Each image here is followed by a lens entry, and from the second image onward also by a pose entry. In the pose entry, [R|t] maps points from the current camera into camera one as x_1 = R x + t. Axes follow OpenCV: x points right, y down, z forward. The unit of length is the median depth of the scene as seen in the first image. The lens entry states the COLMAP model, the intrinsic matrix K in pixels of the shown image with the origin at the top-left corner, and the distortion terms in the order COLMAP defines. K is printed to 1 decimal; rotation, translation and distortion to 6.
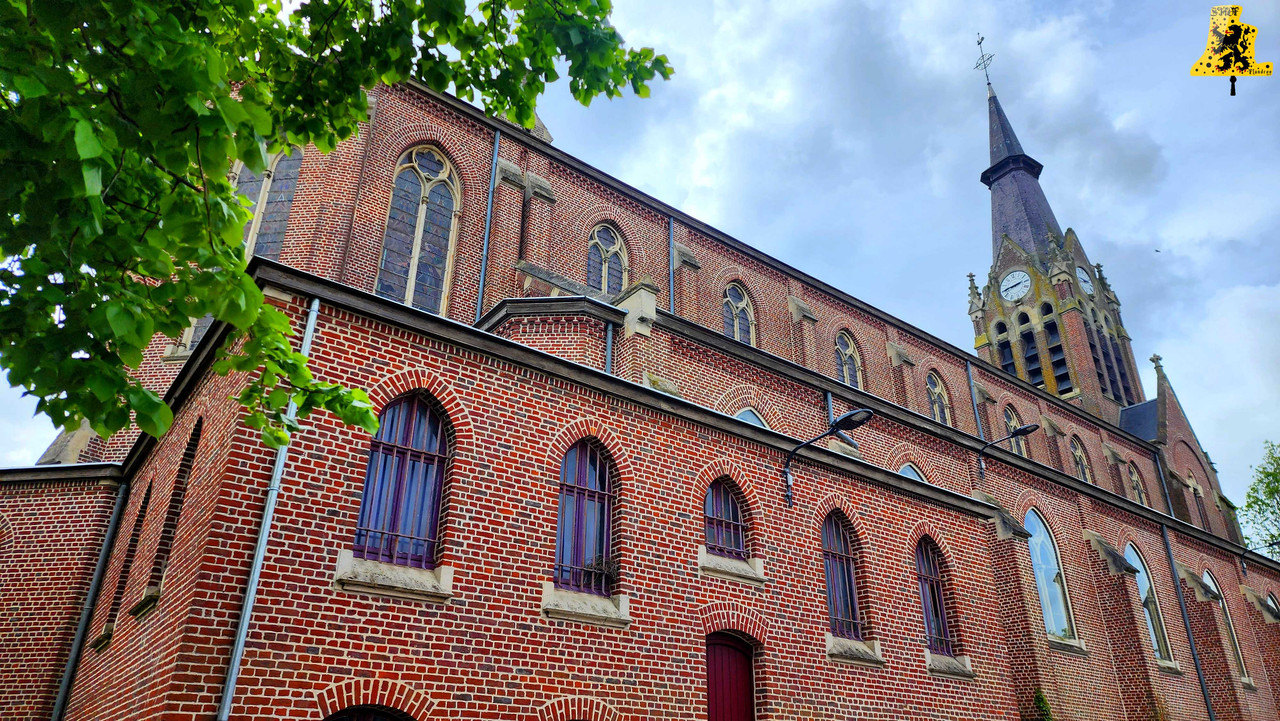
lens RADIAL K [[864.6, 0, 641.8], [0, 864.6, 364.2], [0, 0, 1]] dist [0.045946, -0.046838]
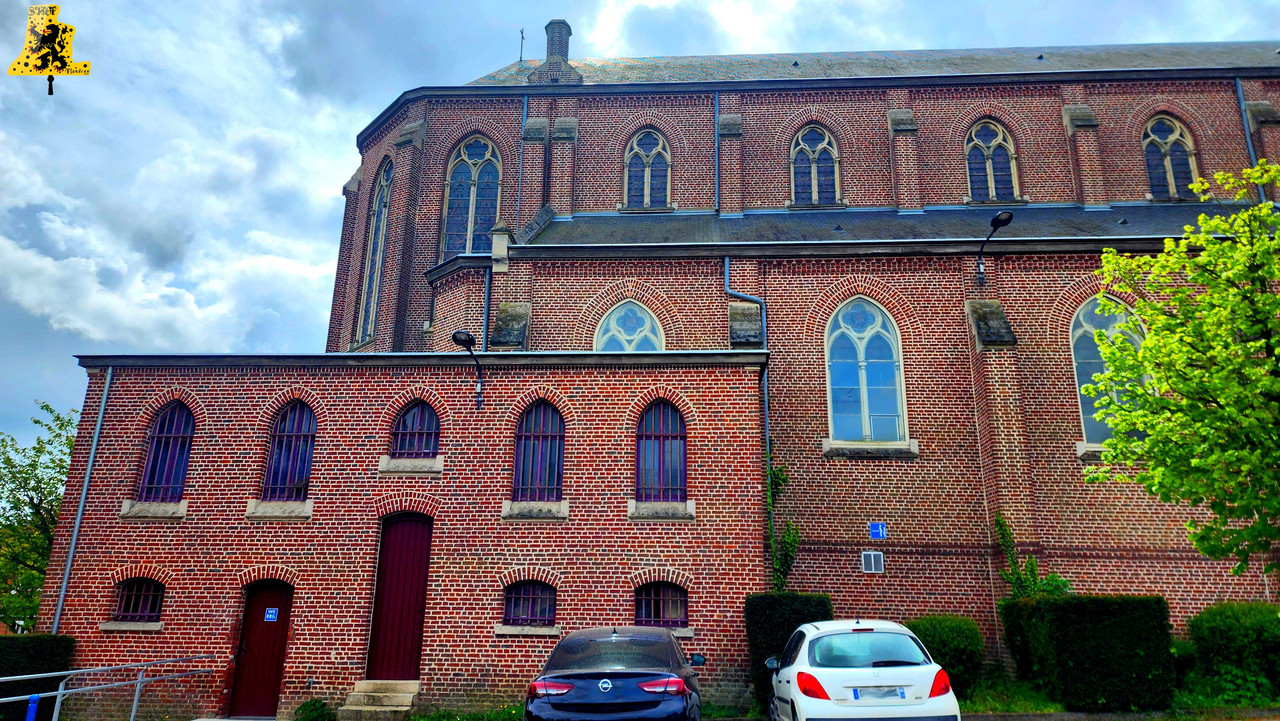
lens RADIAL K [[864.6, 0, 640.8], [0, 864.6, 364.5], [0, 0, 1]] dist [0.045946, -0.046838]
pose [[0.751734, -0.185774, -0.632759, 1.348302], [0.291698, 0.954203, 0.066398, 0.101255], [0.591446, -0.234488, 0.771497, 0.203571]]
